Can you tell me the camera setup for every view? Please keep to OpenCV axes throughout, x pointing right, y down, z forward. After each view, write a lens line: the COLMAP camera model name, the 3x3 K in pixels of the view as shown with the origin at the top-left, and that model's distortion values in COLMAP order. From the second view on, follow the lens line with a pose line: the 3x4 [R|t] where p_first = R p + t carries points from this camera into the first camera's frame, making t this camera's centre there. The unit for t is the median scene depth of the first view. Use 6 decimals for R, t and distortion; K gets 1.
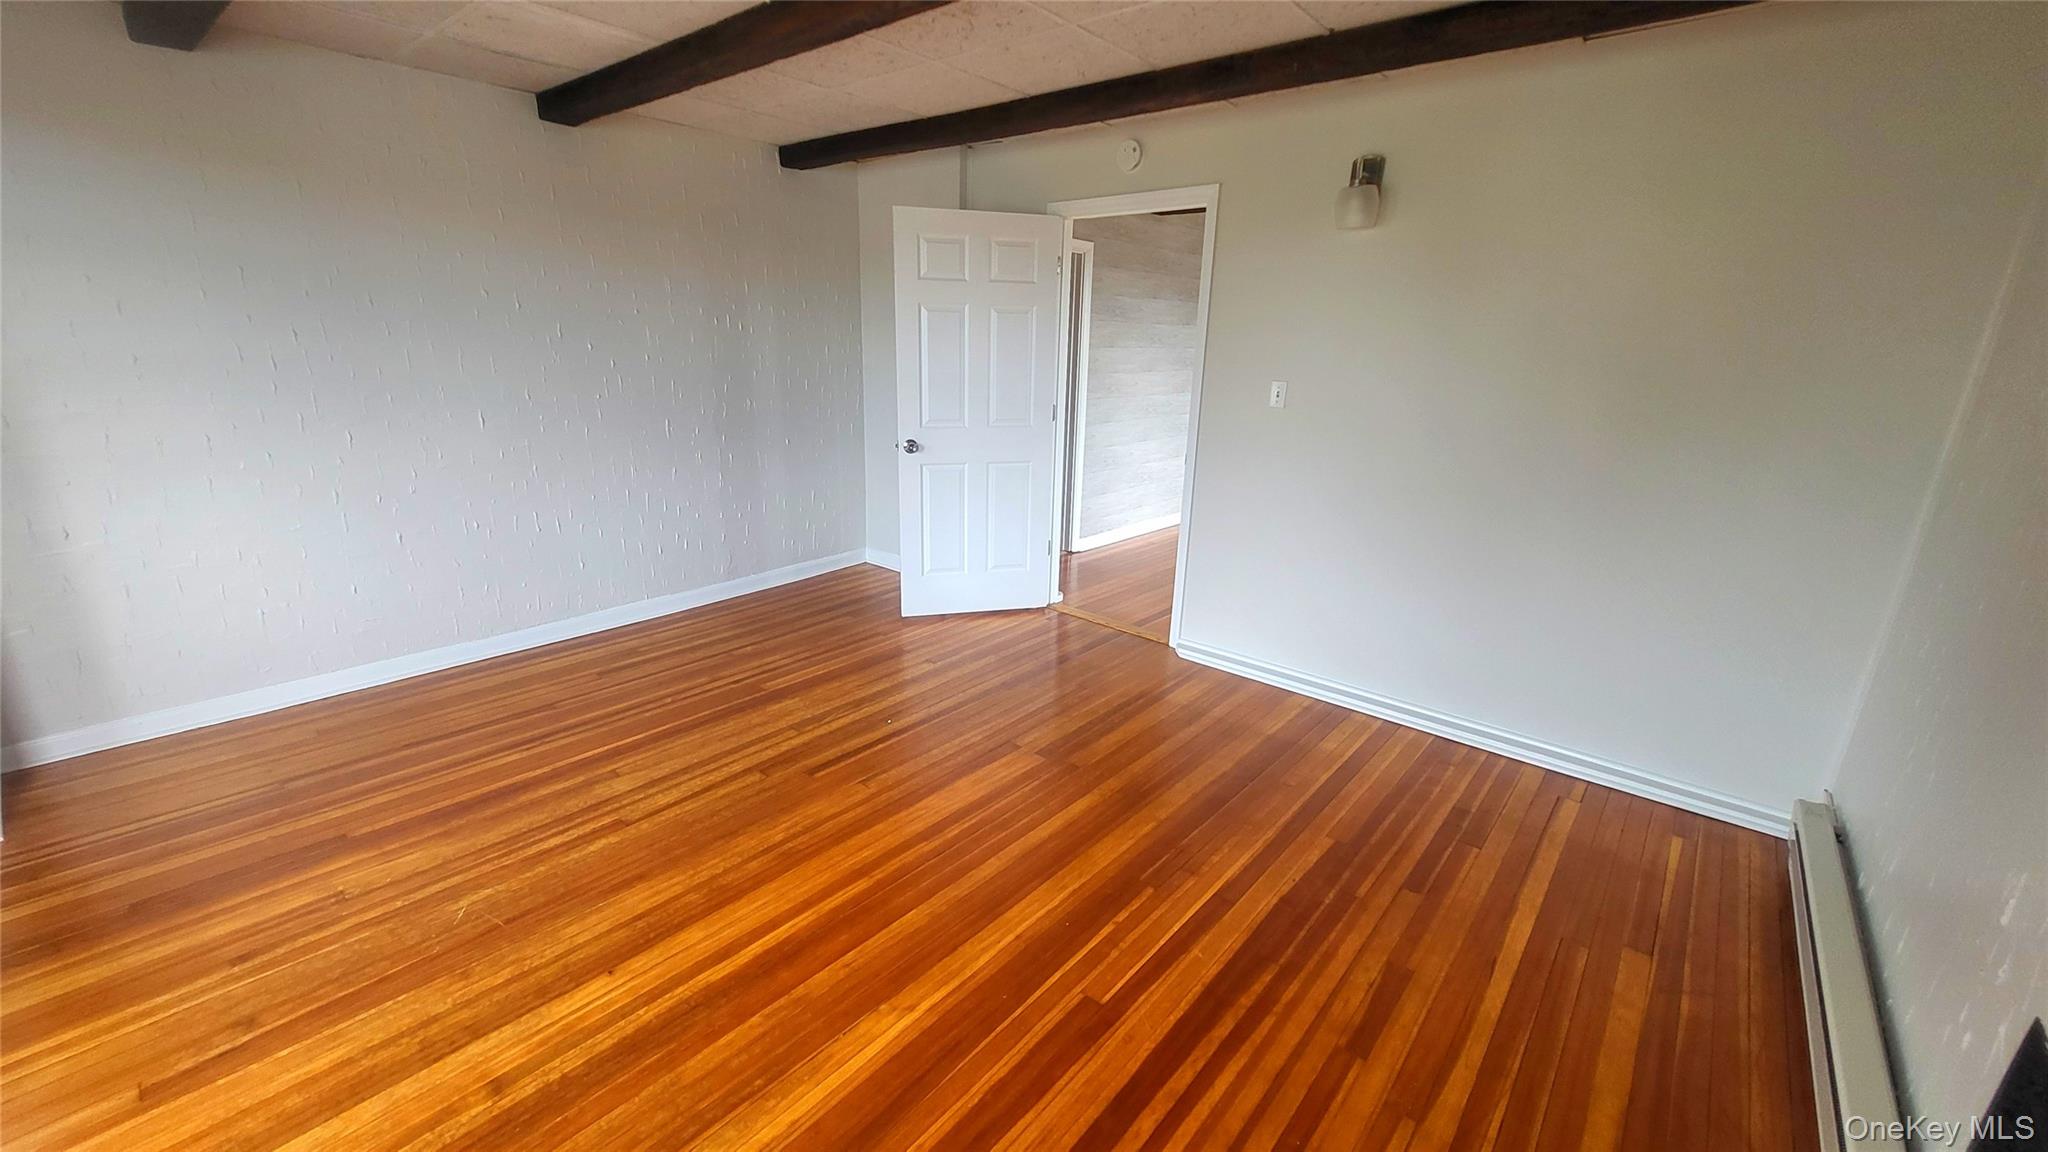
lens RADIAL K [[807.4, 0, 1013.9], [0, 807.4, 578.0], [0, 0, 1]] dist [0.000695, 0.000608]
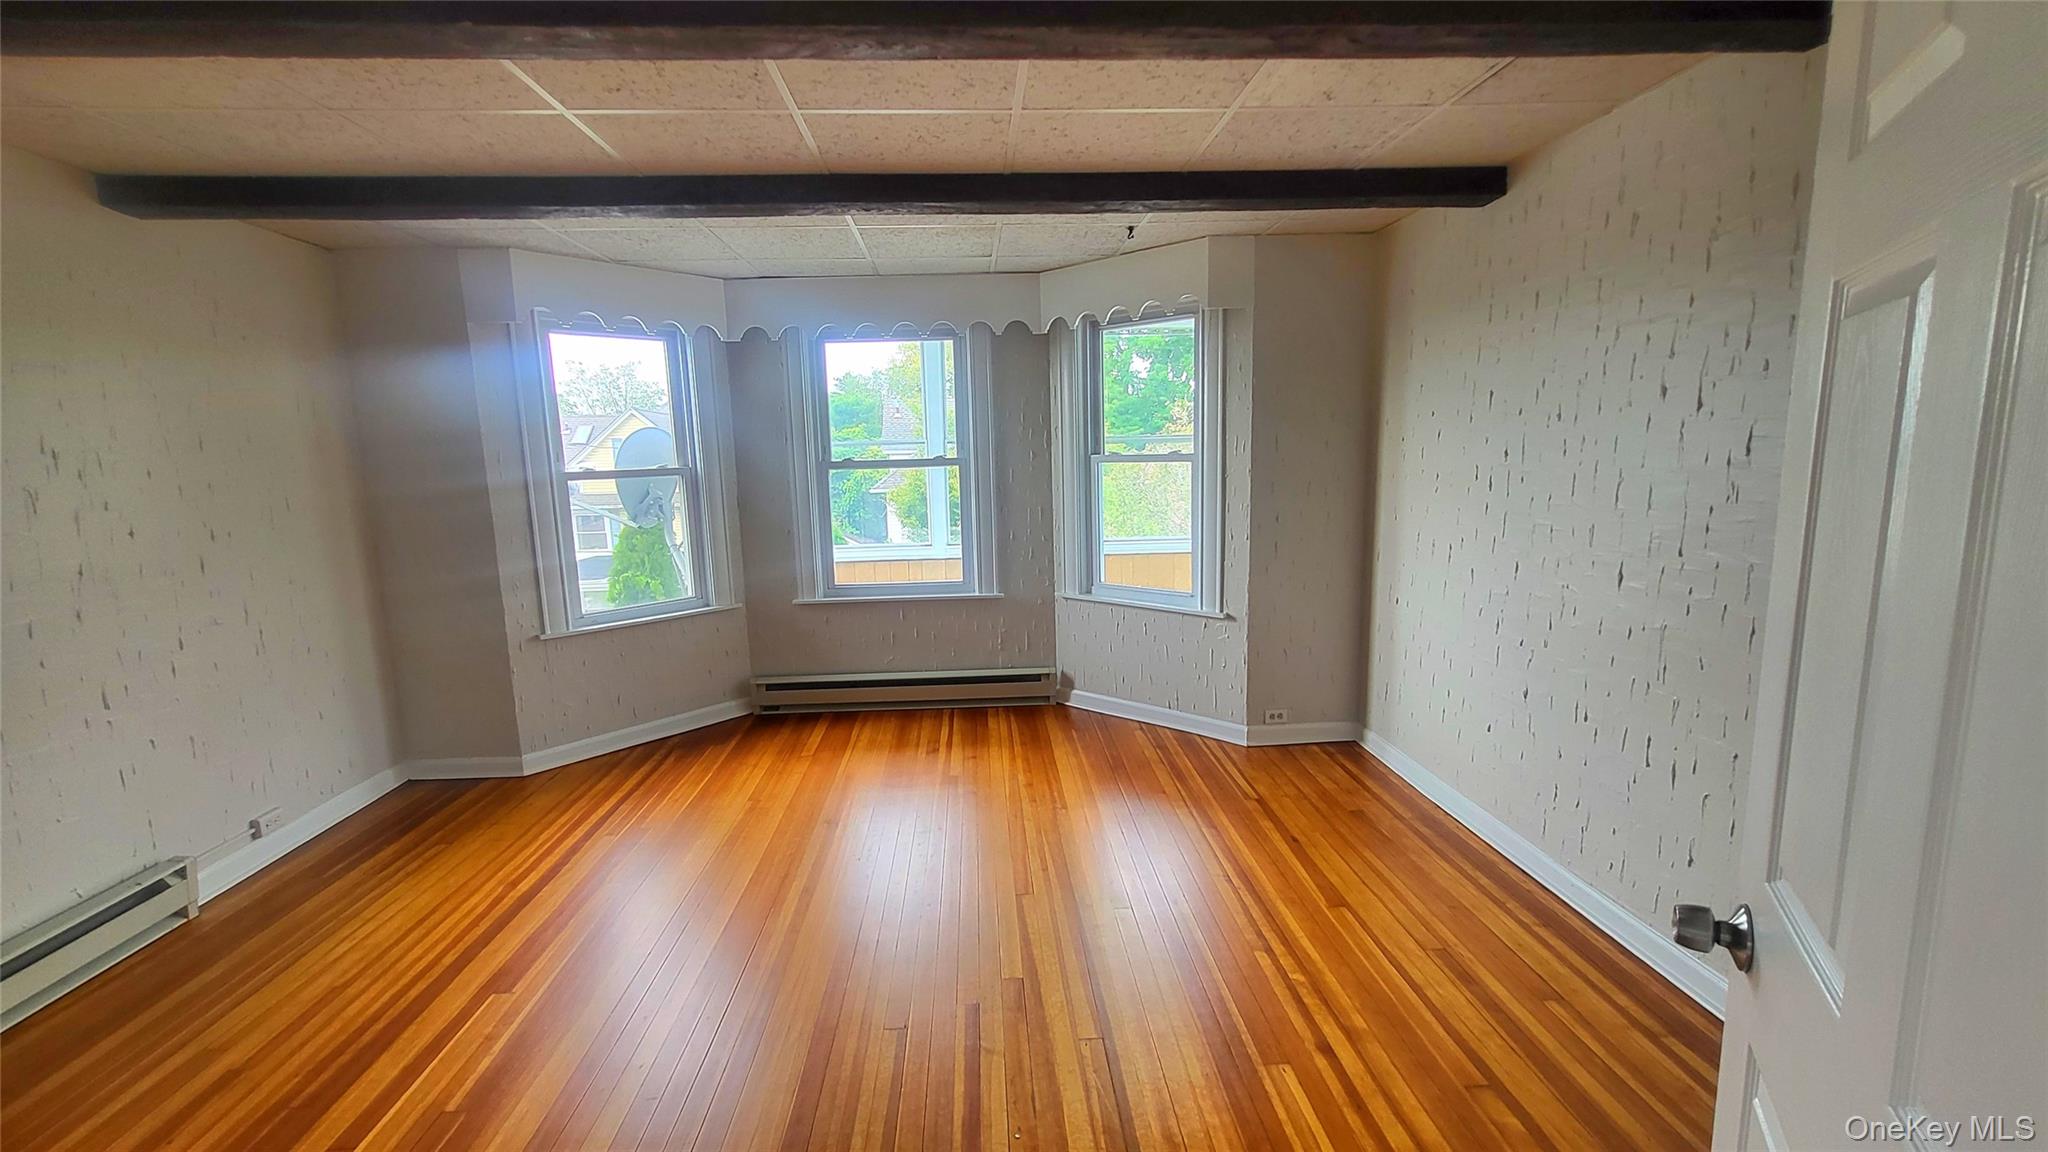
lens RADIAL K [[846.2, 0, 1015.1], [0, 846.2, 578.5], [0, 0, 1]] dist [0.000771, 0.000025]
pose [[-0.720746, 0.102061, -0.685645, 0.246740], [-0.187762, 0.923384, 0.334824, -0.441412], [0.667286, 0.370061, -0.646362, 1.476084]]
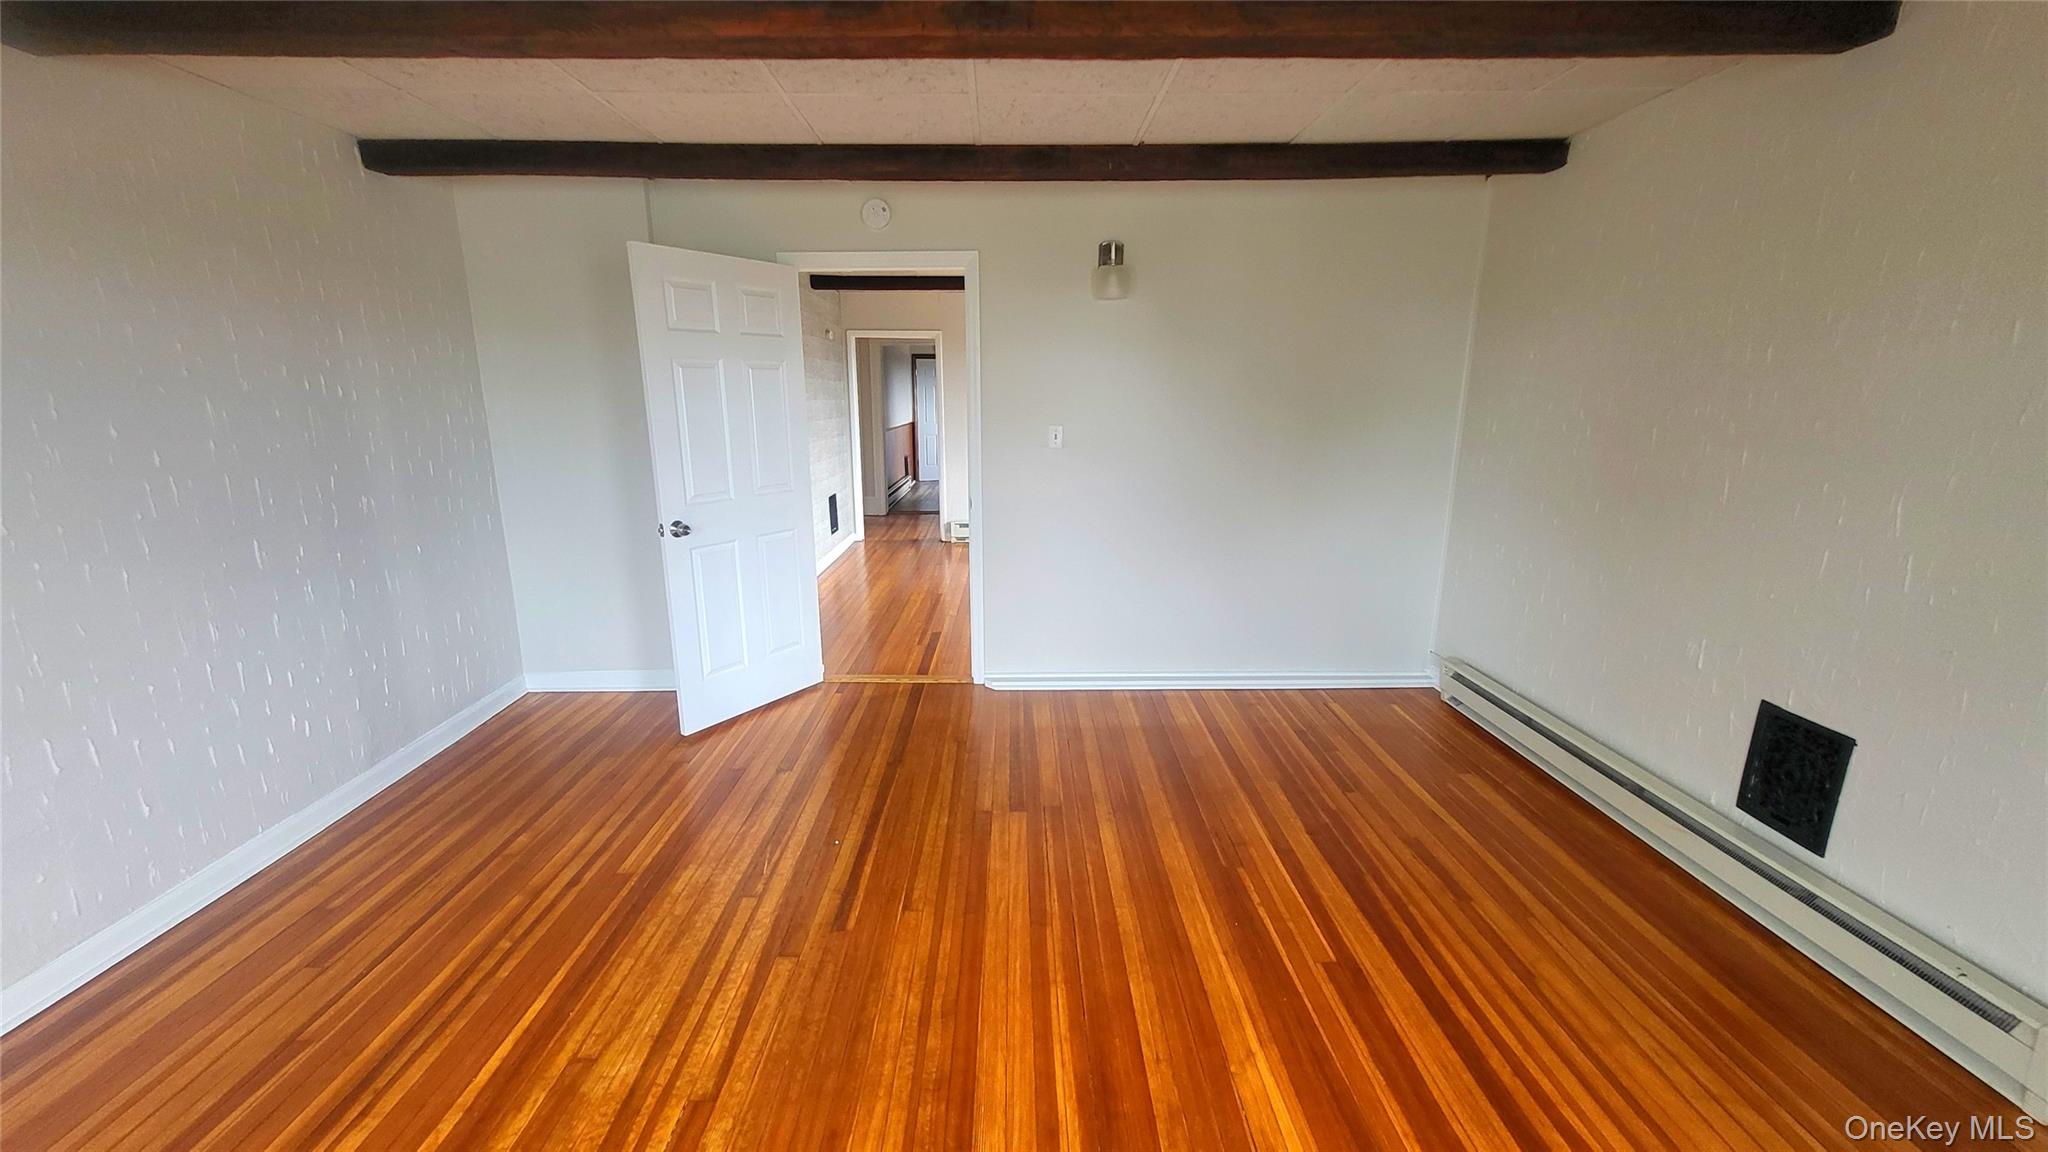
lens RADIAL K [[807.4, 0, 1013.9], [0, 807.4, 578.0], [0, 0, 1]] dist [0.000695, 0.000608]
pose [[0.752398, -0.174829, 0.635084, -0.605026], [0.210093, 0.977473, 0.020183, -0.087610], [-0.624306, 0.118241, 0.772179, 0.231289]]
